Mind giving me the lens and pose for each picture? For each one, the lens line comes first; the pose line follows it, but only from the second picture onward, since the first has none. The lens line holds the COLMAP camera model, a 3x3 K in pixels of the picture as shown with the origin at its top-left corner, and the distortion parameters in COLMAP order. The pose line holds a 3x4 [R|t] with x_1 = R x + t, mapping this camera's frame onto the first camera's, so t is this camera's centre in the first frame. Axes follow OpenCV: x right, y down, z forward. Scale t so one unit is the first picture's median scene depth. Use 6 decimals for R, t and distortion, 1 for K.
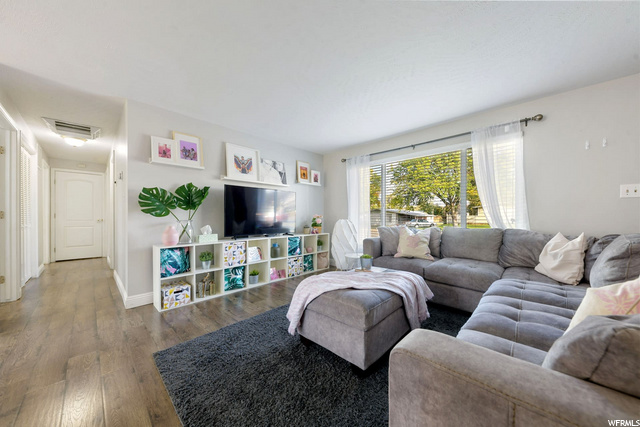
lens RADIAL K [[223.8, 0, 319.1], [0, 223.8, 216.3], [0, 0, 1]] dist [0.002992, -0.000429]
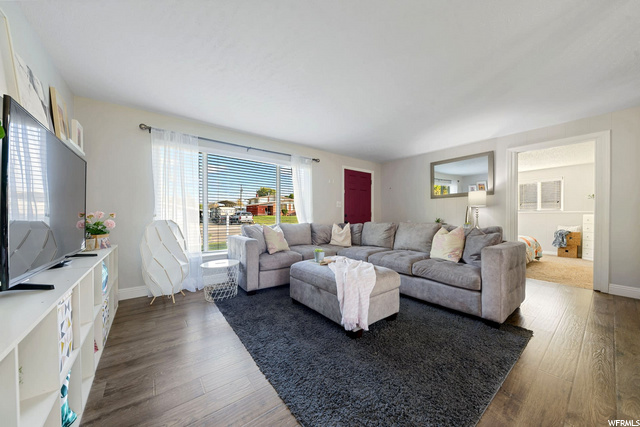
lens RADIAL K [[223.8, 0, 316.6], [0, 223.8, 217.7], [0, 0, 1]] dist [0.002992, -0.000429]
pose [[0.156090, -0.003790, 0.987736, -0.660633], [-0.001351, 0.999991, 0.004051, 0.010952], [-0.987742, -0.001967, 0.156083, 0.604831]]
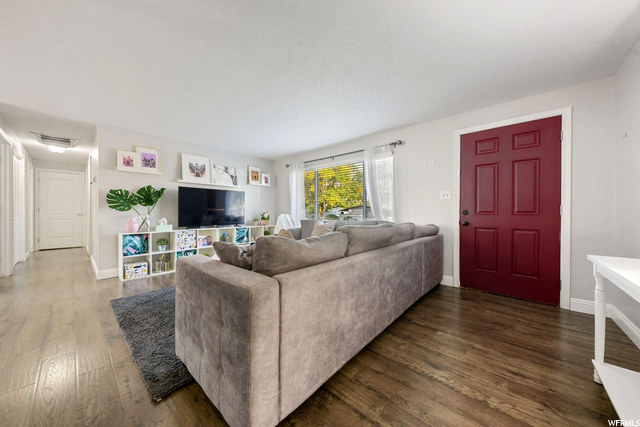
lens RADIAL K [[223.8, 0, 320.8], [0, 223.8, 212.4], [0, 0, 1]] dist [0.002992, -0.000429]
pose [[0.999250, 0.004207, 0.038501, 0.357338], [-0.004317, 0.999987, 0.002759, 0.000439], [-0.038489, -0.002923, 0.999255, -0.330012]]
